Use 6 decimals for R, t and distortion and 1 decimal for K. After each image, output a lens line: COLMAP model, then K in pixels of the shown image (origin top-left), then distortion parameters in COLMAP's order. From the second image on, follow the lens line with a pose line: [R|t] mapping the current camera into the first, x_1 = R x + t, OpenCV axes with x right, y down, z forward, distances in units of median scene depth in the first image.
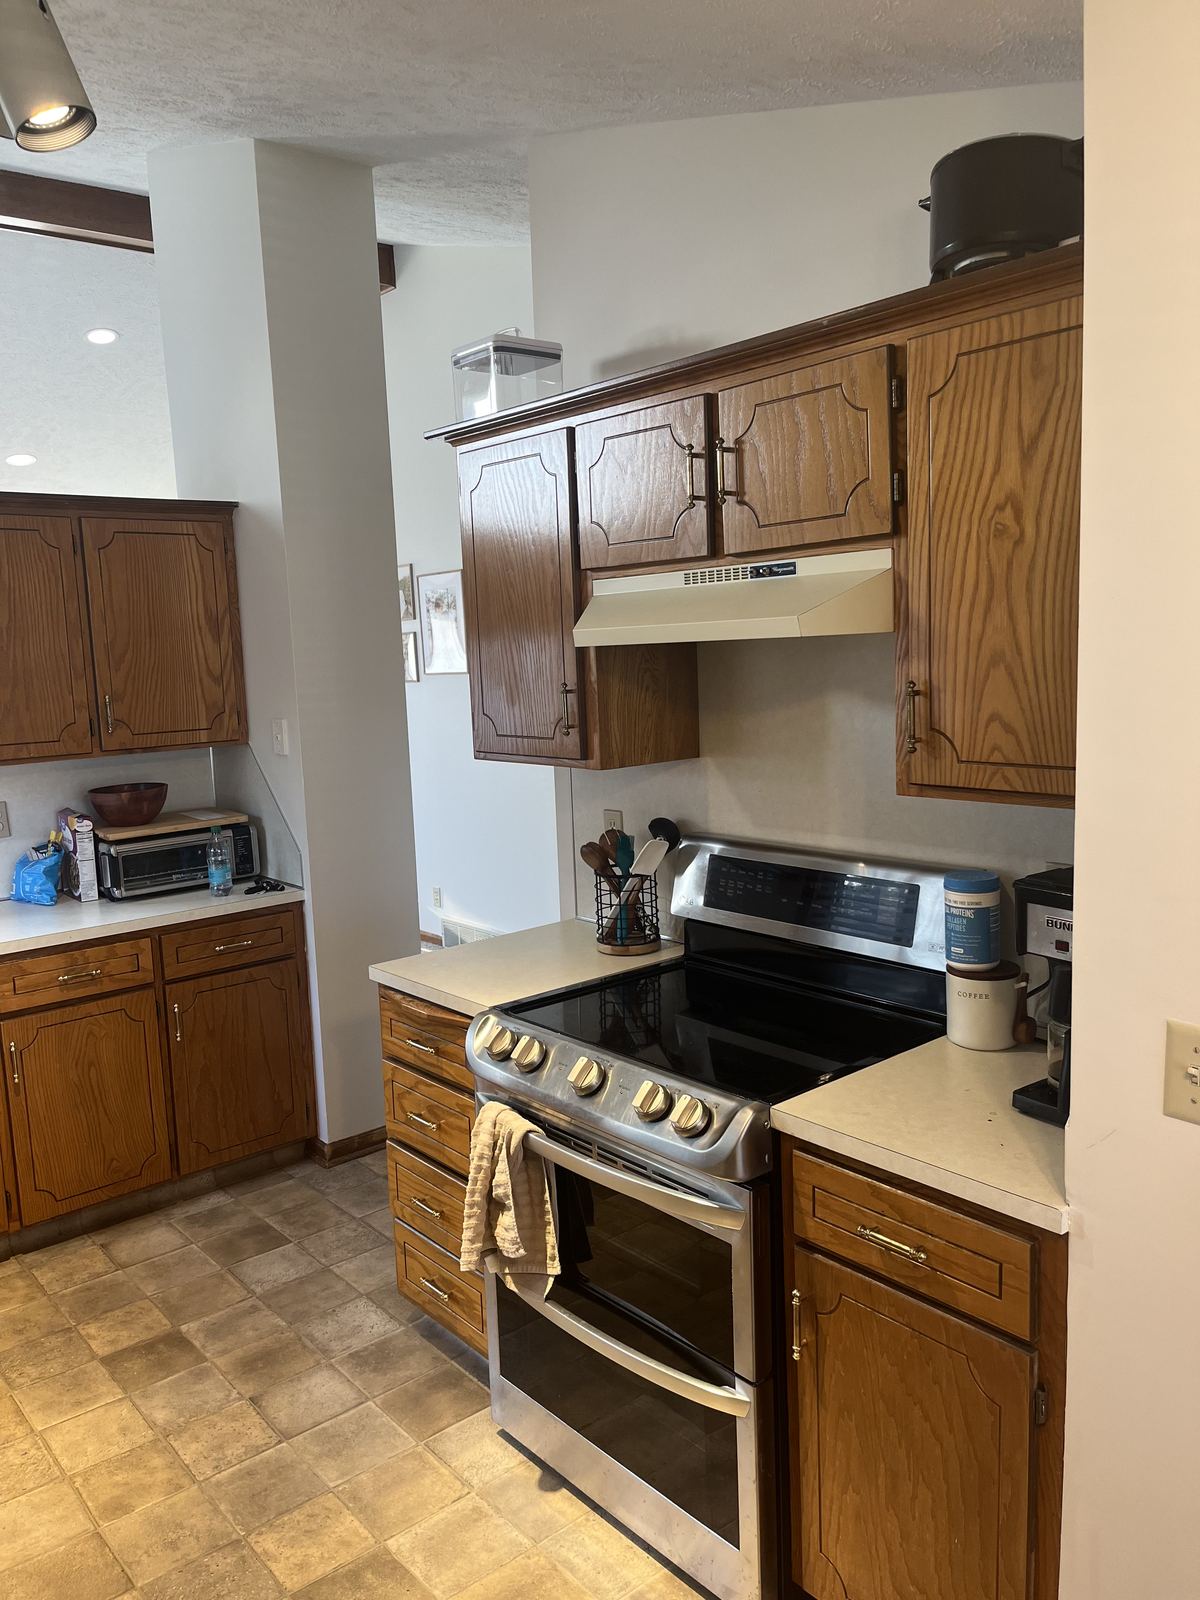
lens RADIAL K [[1213.5, 0, 609.4], [0, 1213.5, 807.9], [0, 0, 1]] dist [0.053096, -0.086691]
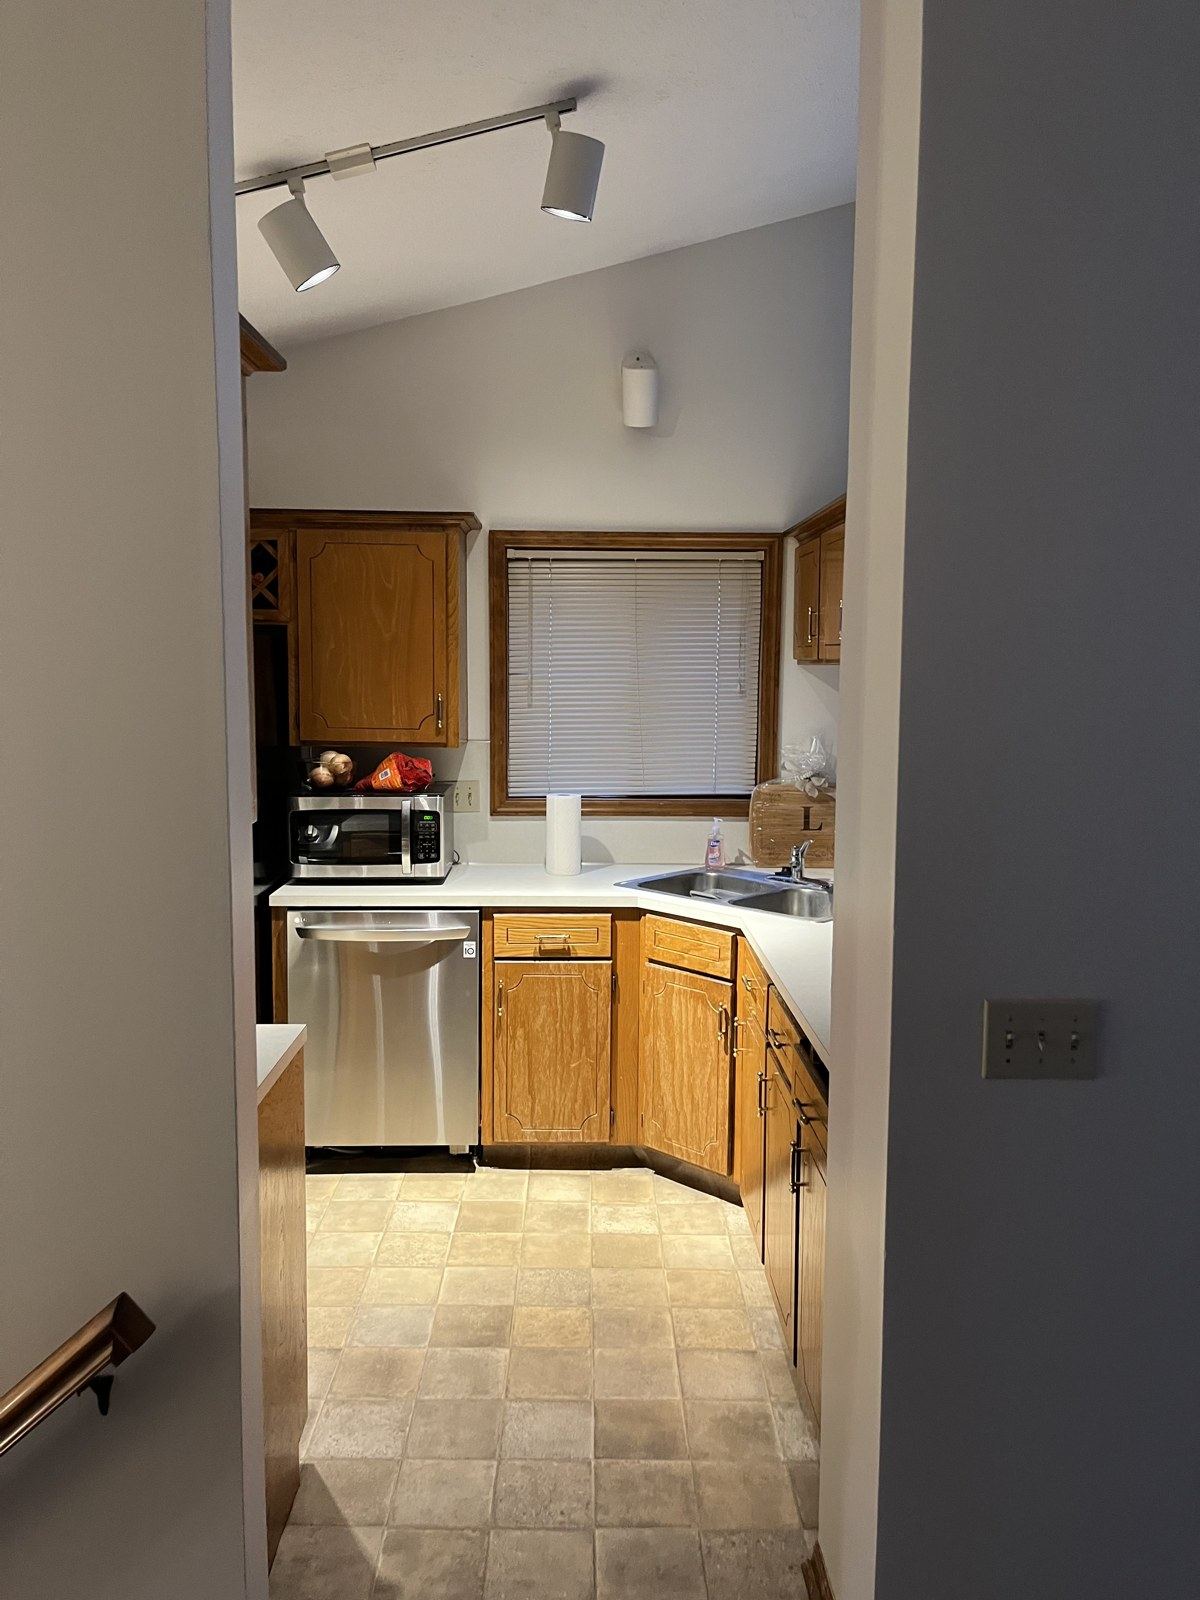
lens RADIAL K [[1213.5, 0, 596.4], [0, 1213.5, 813.8], [0, 0, 1]] dist [0.053096, -0.086691]
pose [[-0.654568, 0.119575, -0.746487, 0.273982], [-0.078824, 0.971236, 0.224694, -0.208534], [0.751883, 0.205919, -0.626314, 1.585436]]
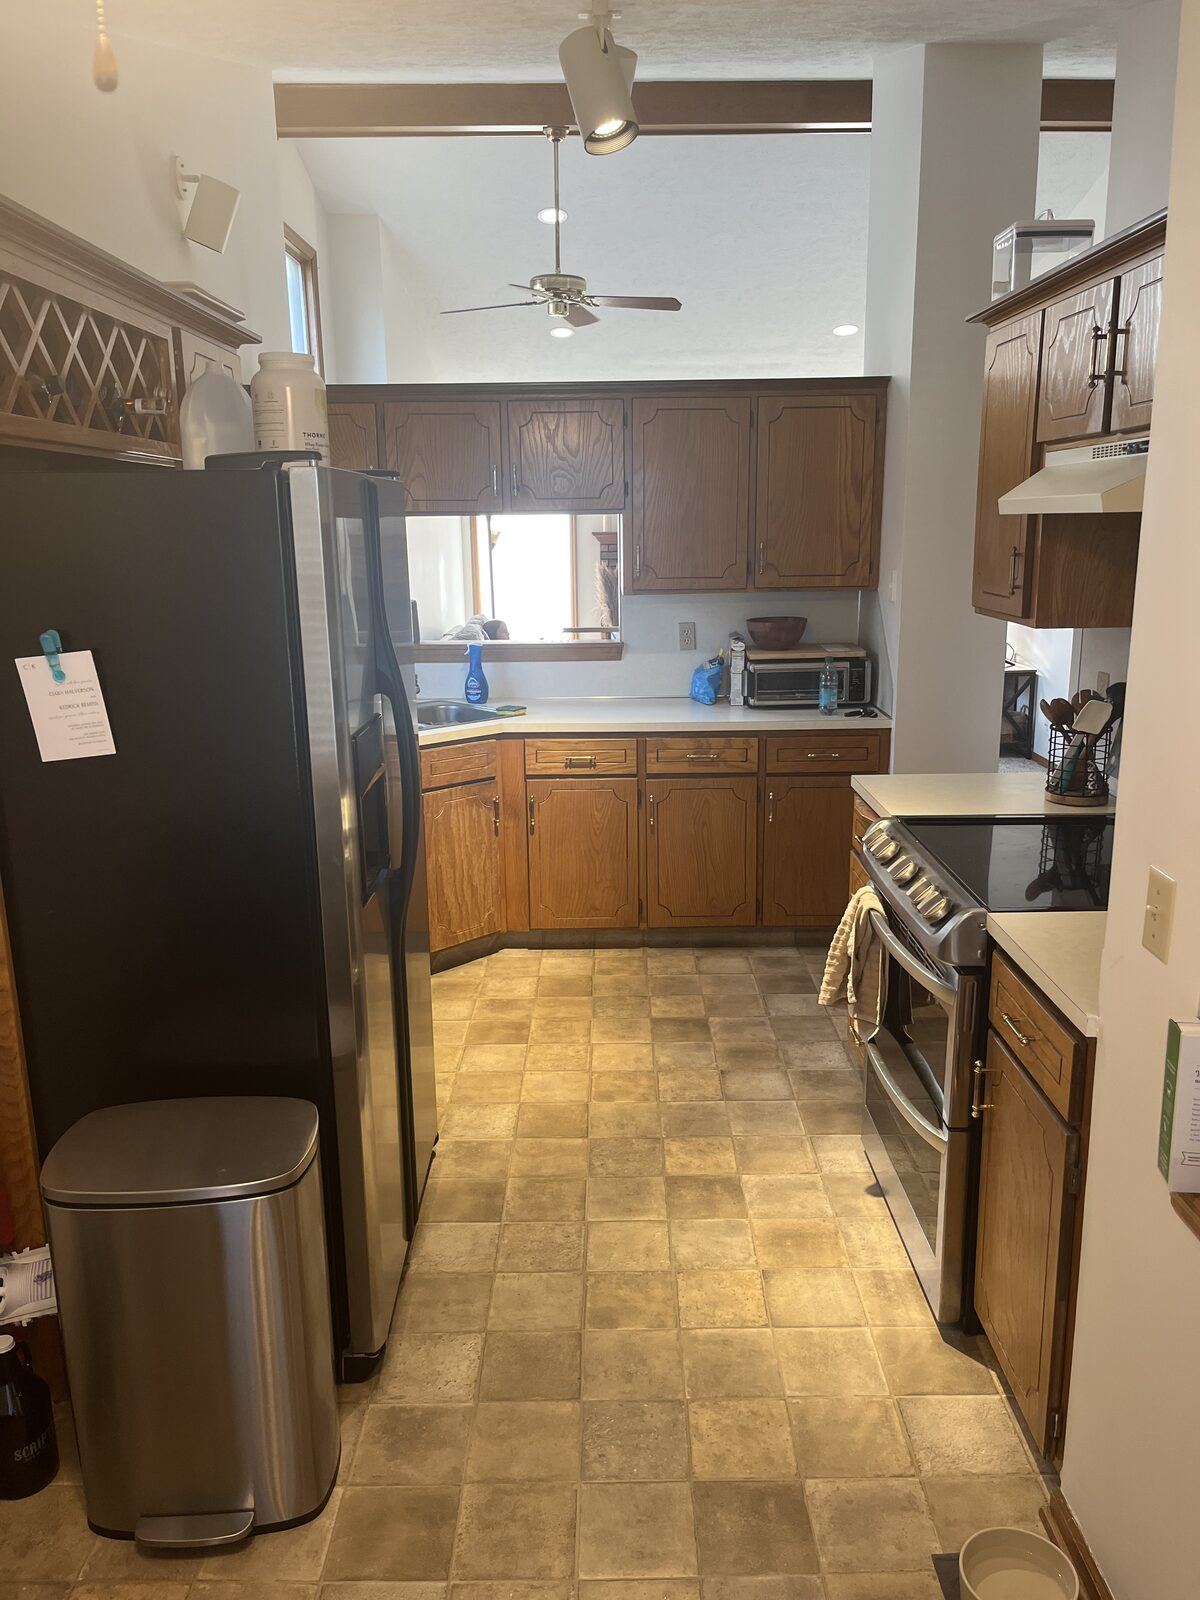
lens RADIAL K [[1213.5, 0, 613.3], [0, 1213.5, 810.3], [0, 0, 1]] dist [0.053096, -0.086691]
pose [[0.765572, 0.178872, -0.617984, 0.365231], [-0.103467, 0.982300, 0.156145, -0.002148], [0.634976, -0.055600, 0.770529, -0.097133]]
